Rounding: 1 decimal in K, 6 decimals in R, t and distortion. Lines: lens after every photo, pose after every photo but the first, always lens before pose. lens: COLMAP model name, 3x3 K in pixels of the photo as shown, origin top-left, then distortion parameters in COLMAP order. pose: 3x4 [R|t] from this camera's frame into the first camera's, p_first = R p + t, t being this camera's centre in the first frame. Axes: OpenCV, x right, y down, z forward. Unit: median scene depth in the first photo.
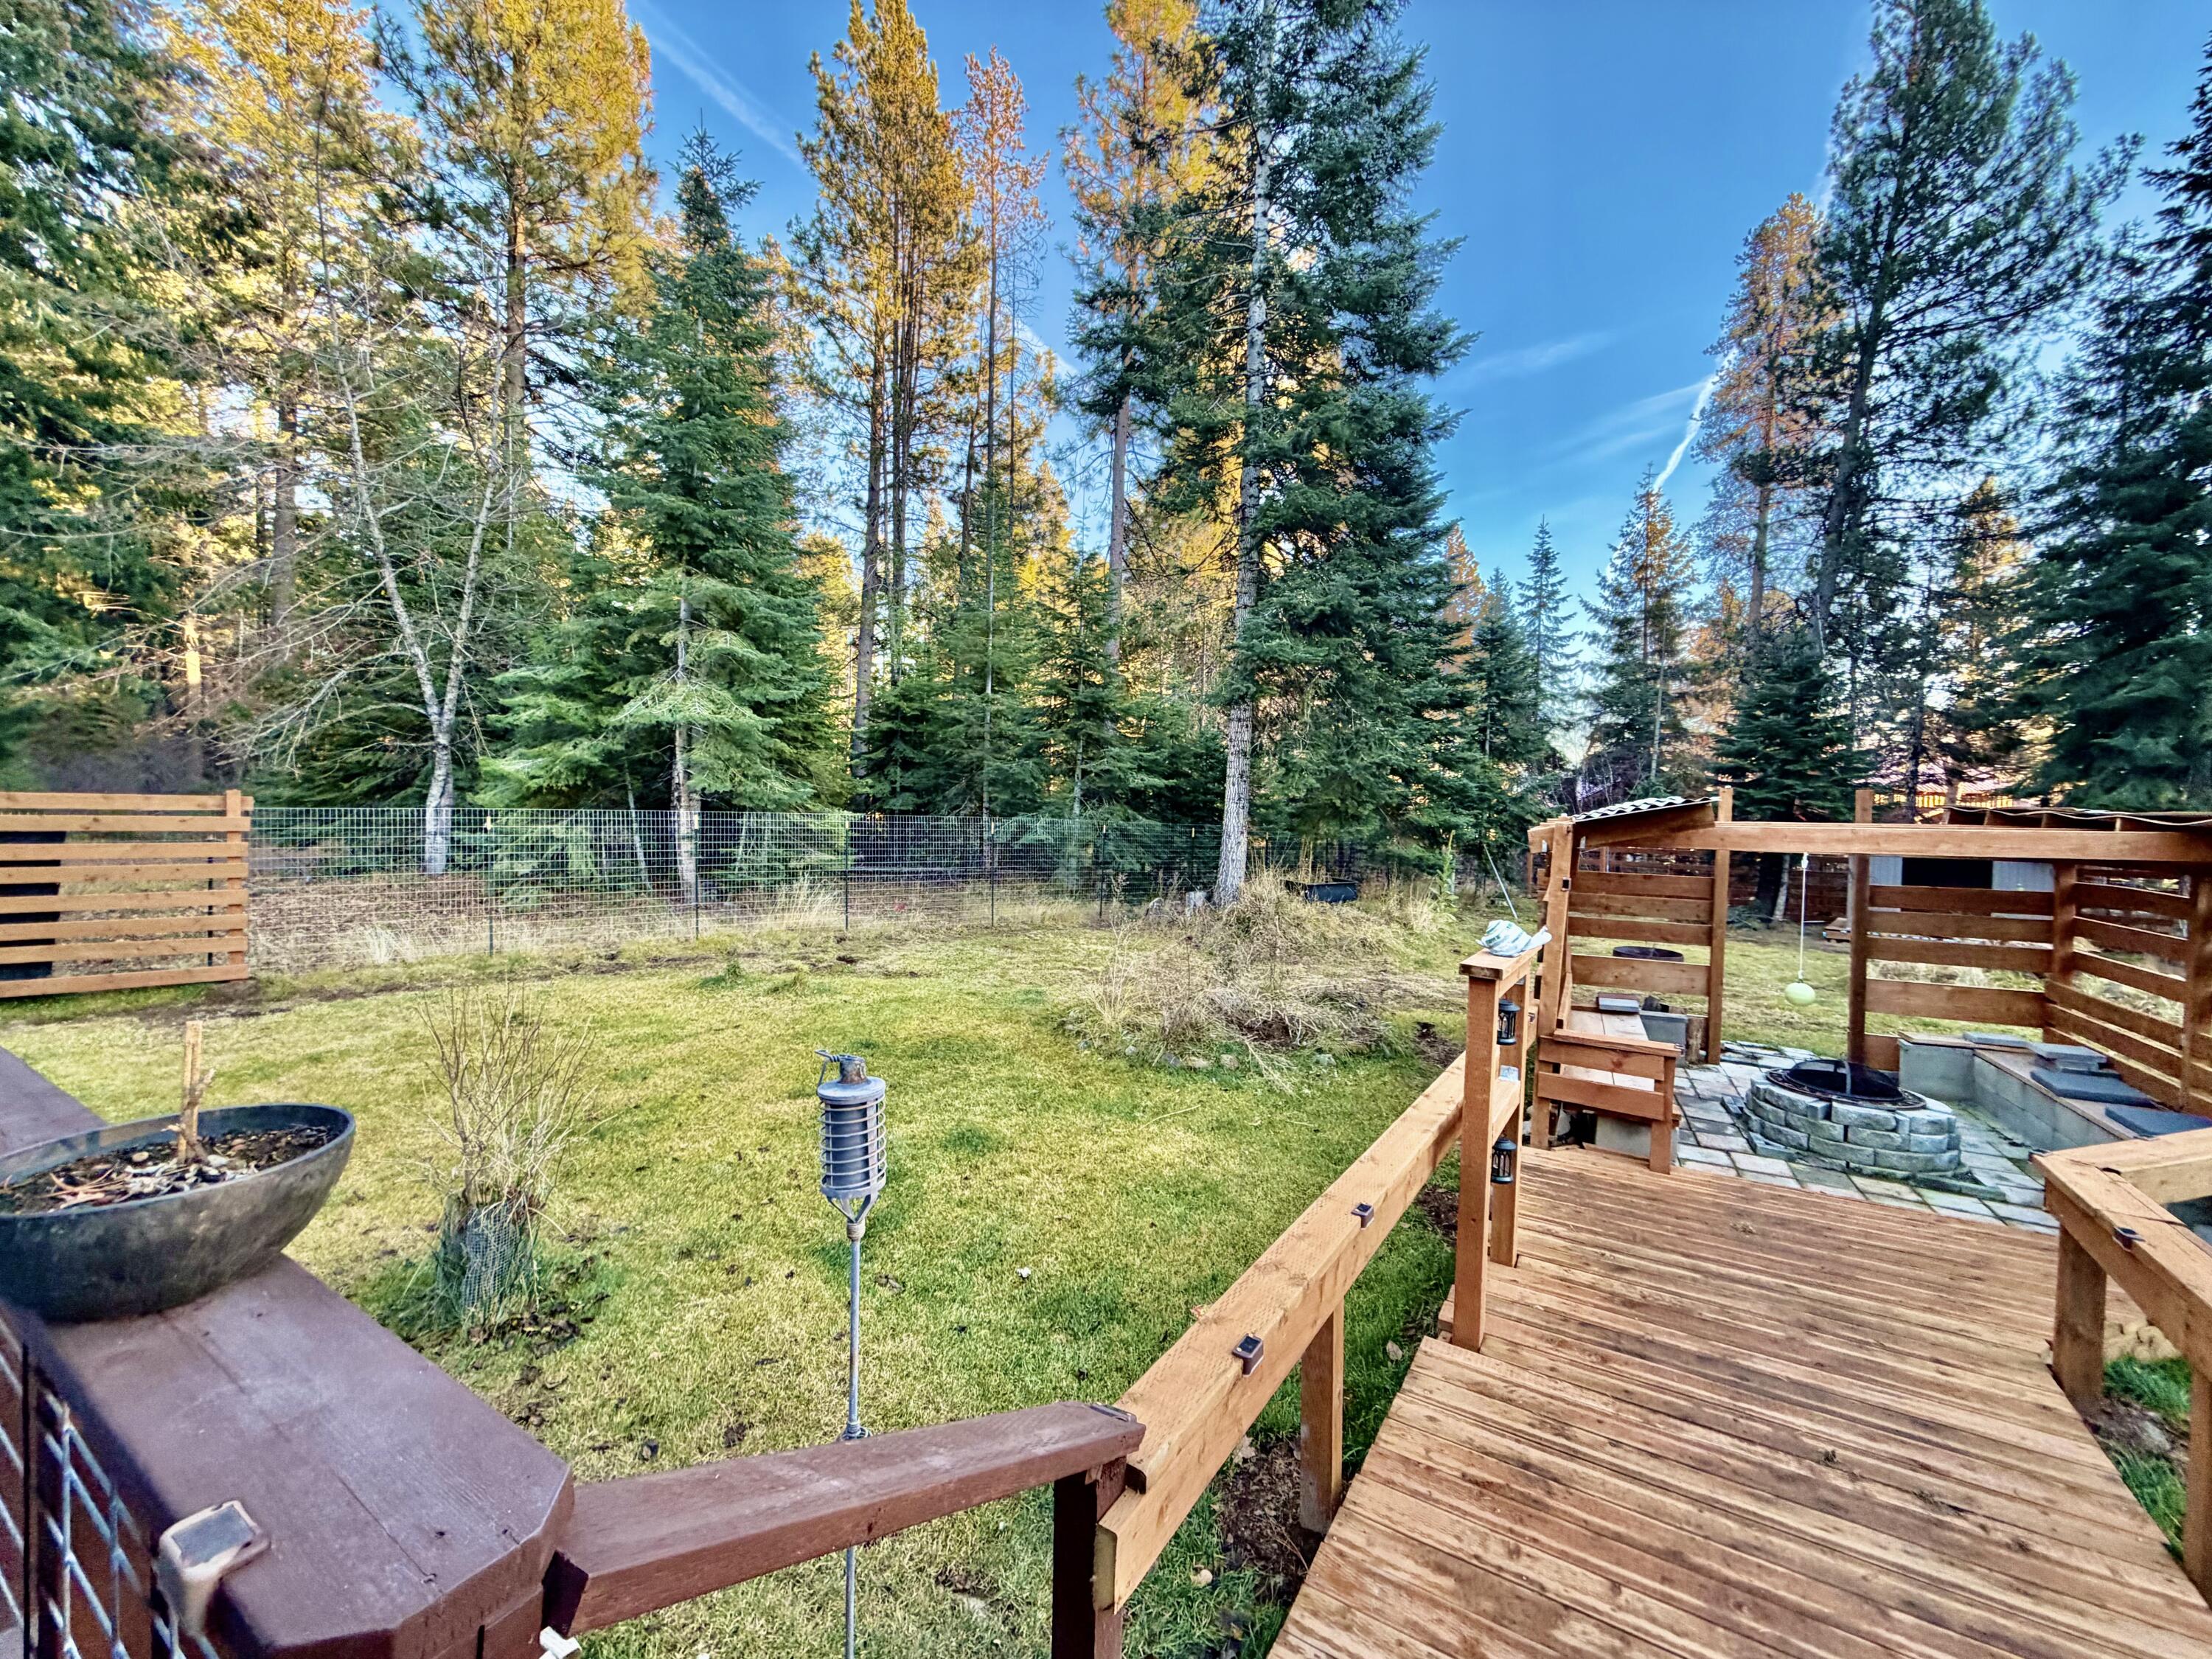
lens RADIAL K [[877.9, 0, 1099.0], [0, 877.9, 827.9], [0, 0, 1]] dist [0.000442, -0.000383]
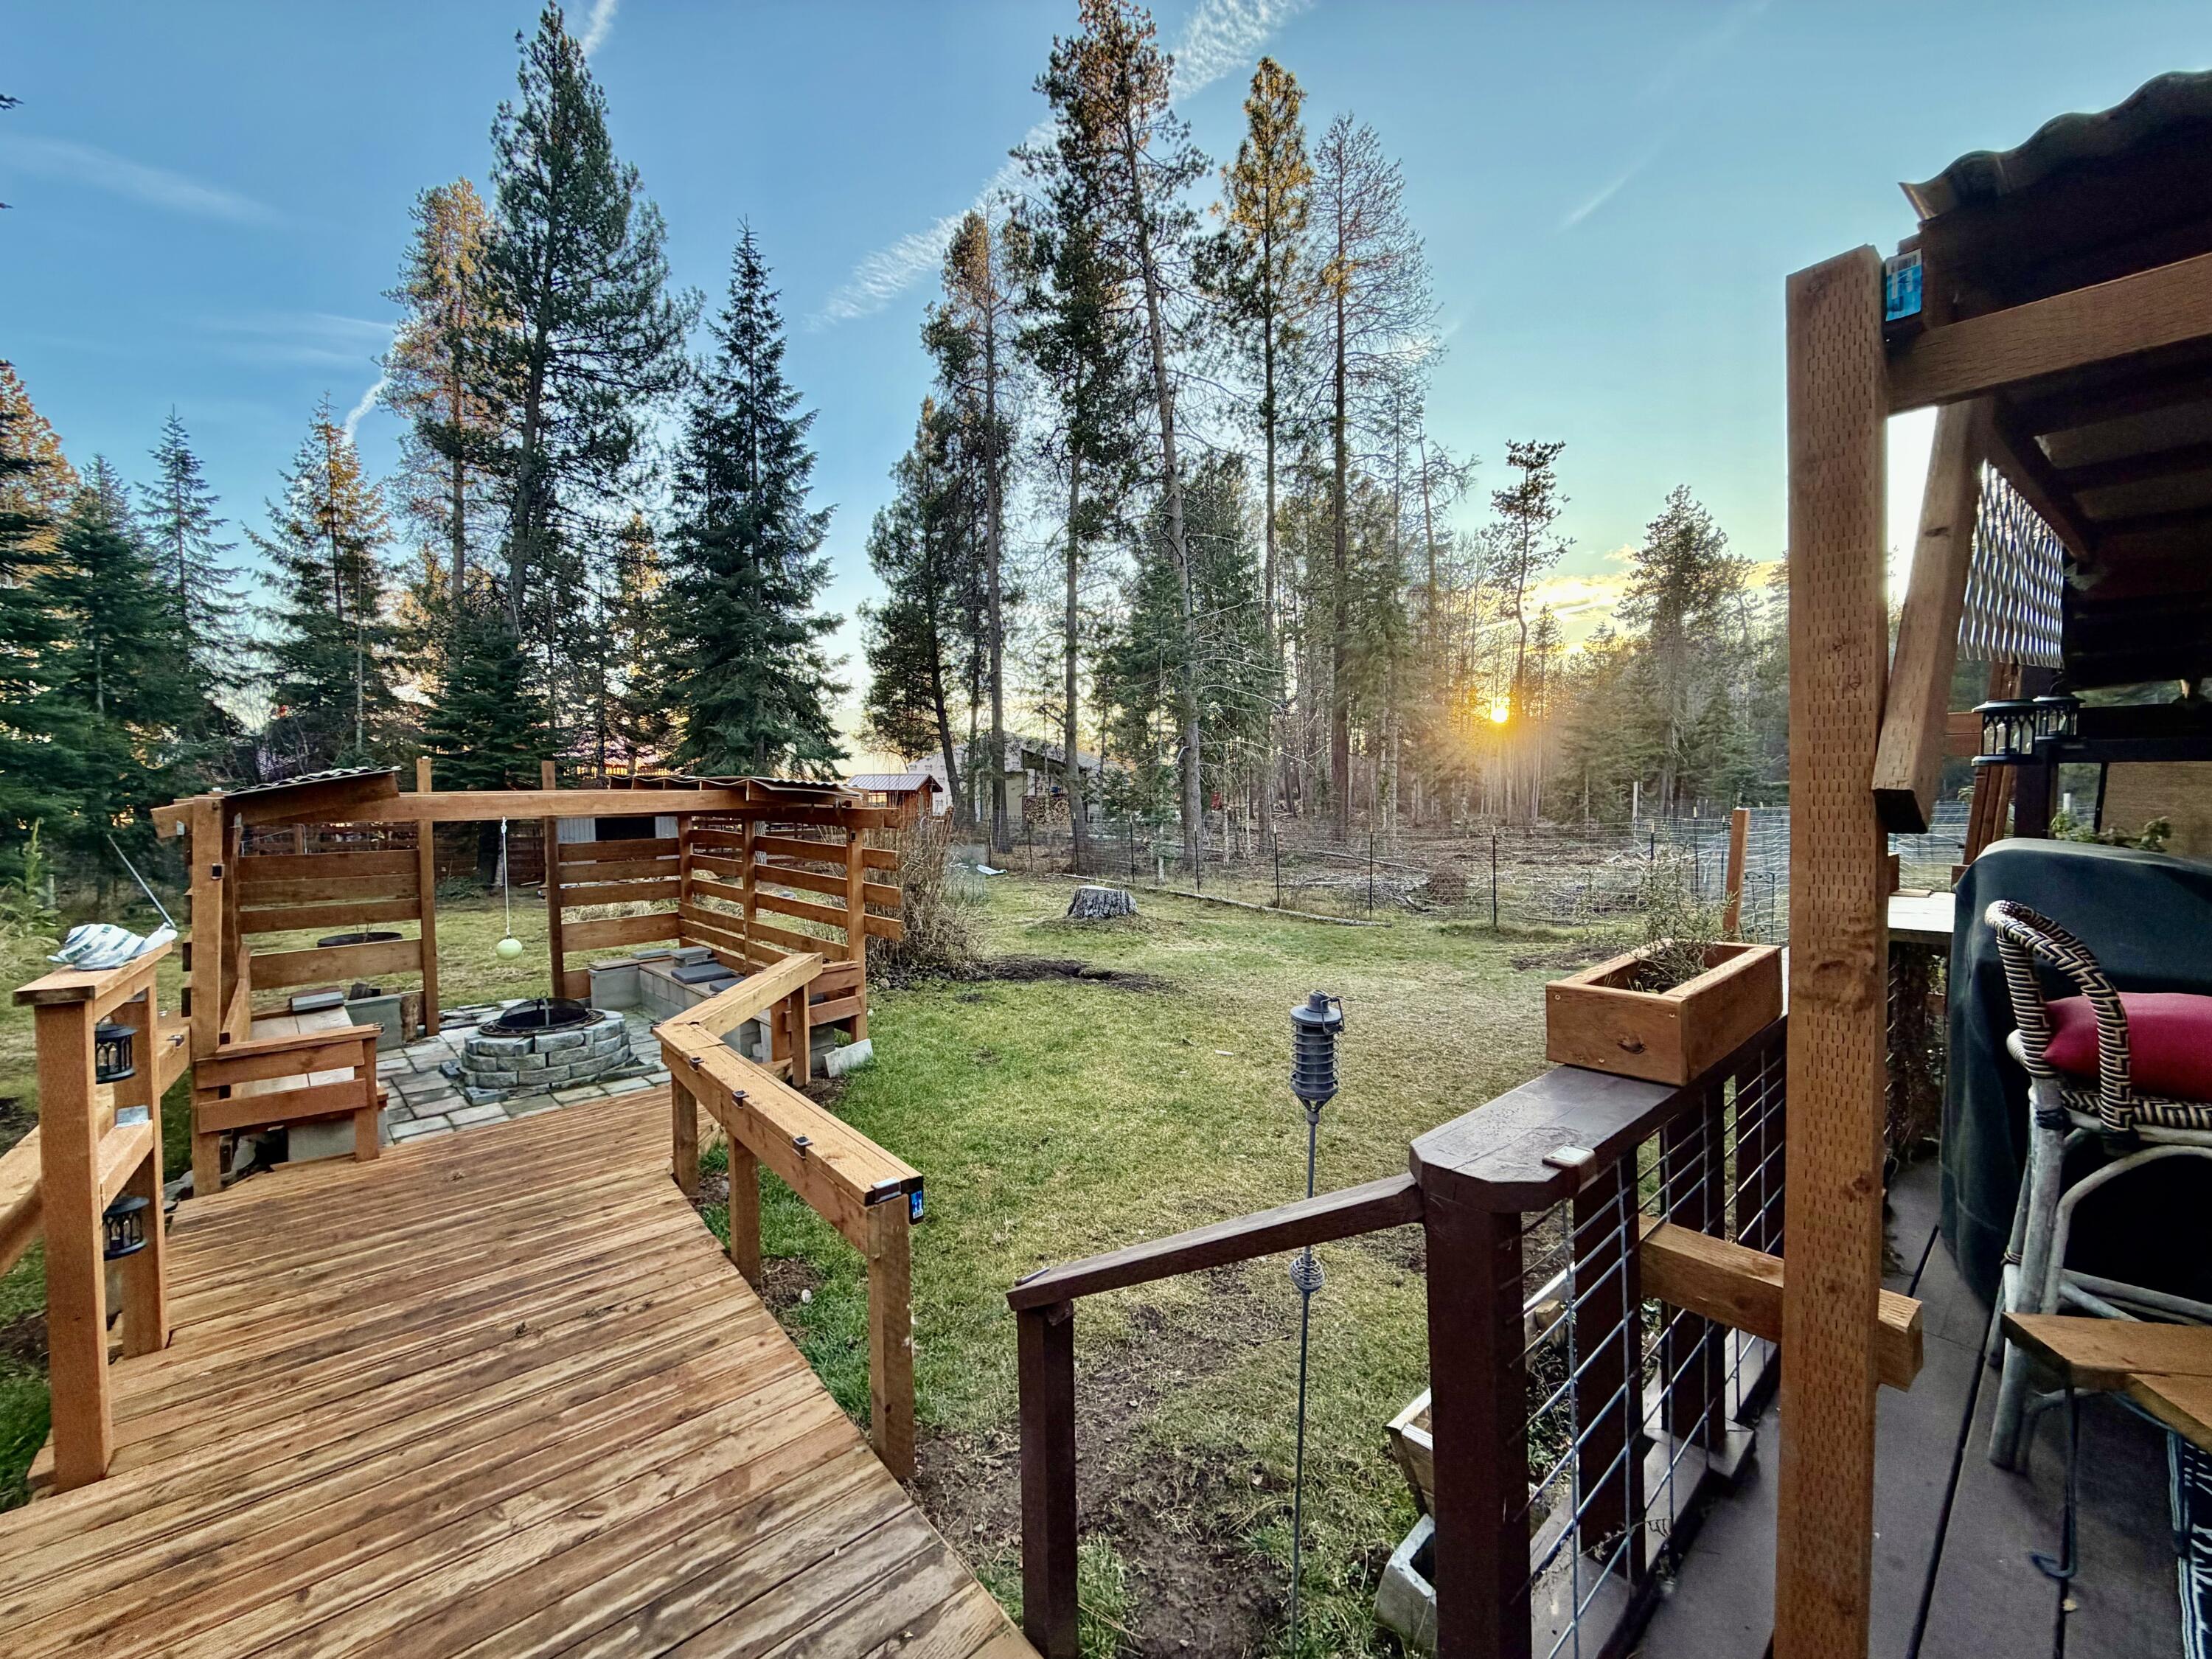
lens RADIAL K [[875.3, 0, 1102.0], [0, 875.3, 830.1], [0, 0, 1]] dist [-0.001027, -0.000097]
pose [[0.306488, -0.068177, 0.949430, 0.001442], [0.036255, 0.997544, 0.059929, 0.001803], [-0.951184, 0.016054, 0.308207, -0.018252]]
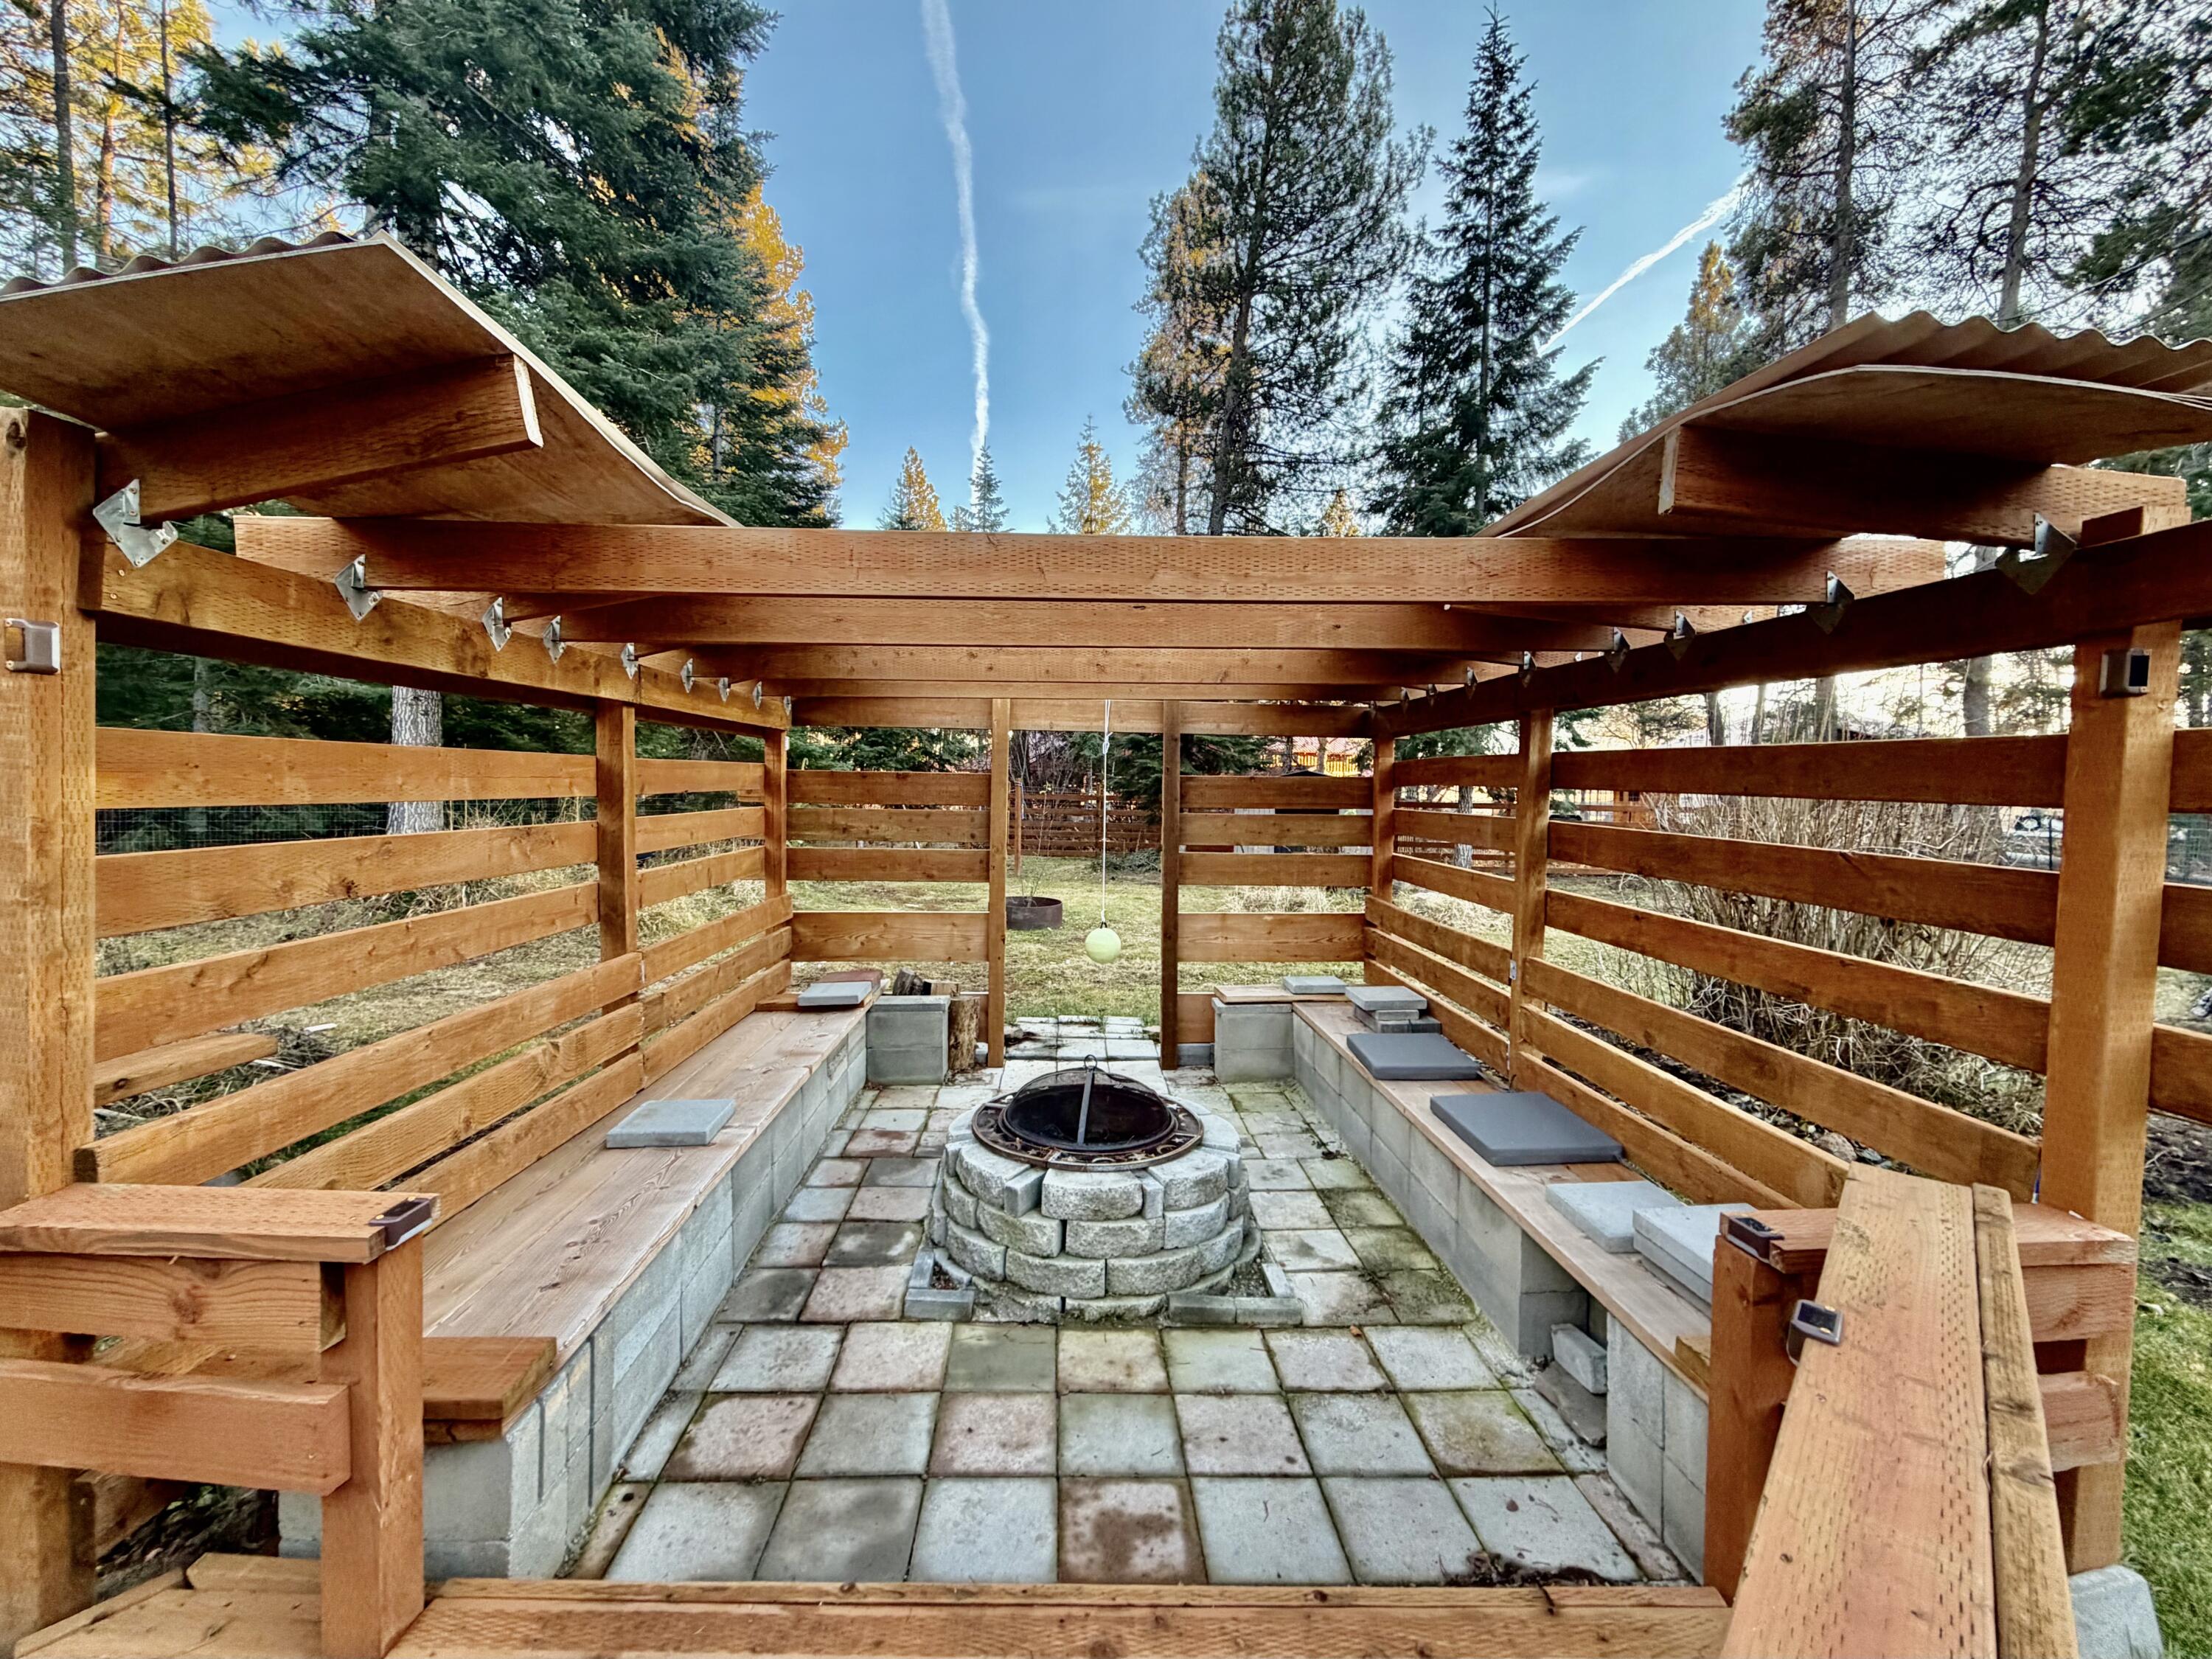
lens RADIAL K [[917.4, 0, 1100.3], [0, 917.4, 832.4], [0, 0, 1]] dist [0.000772, -0.000440]
pose [[0.863410, -0.035851, 0.503227, 0.221787], [0.017191, 0.998983, 0.041674, 0.037156], [-0.504210, -0.027331, 0.863149, 0.199223]]
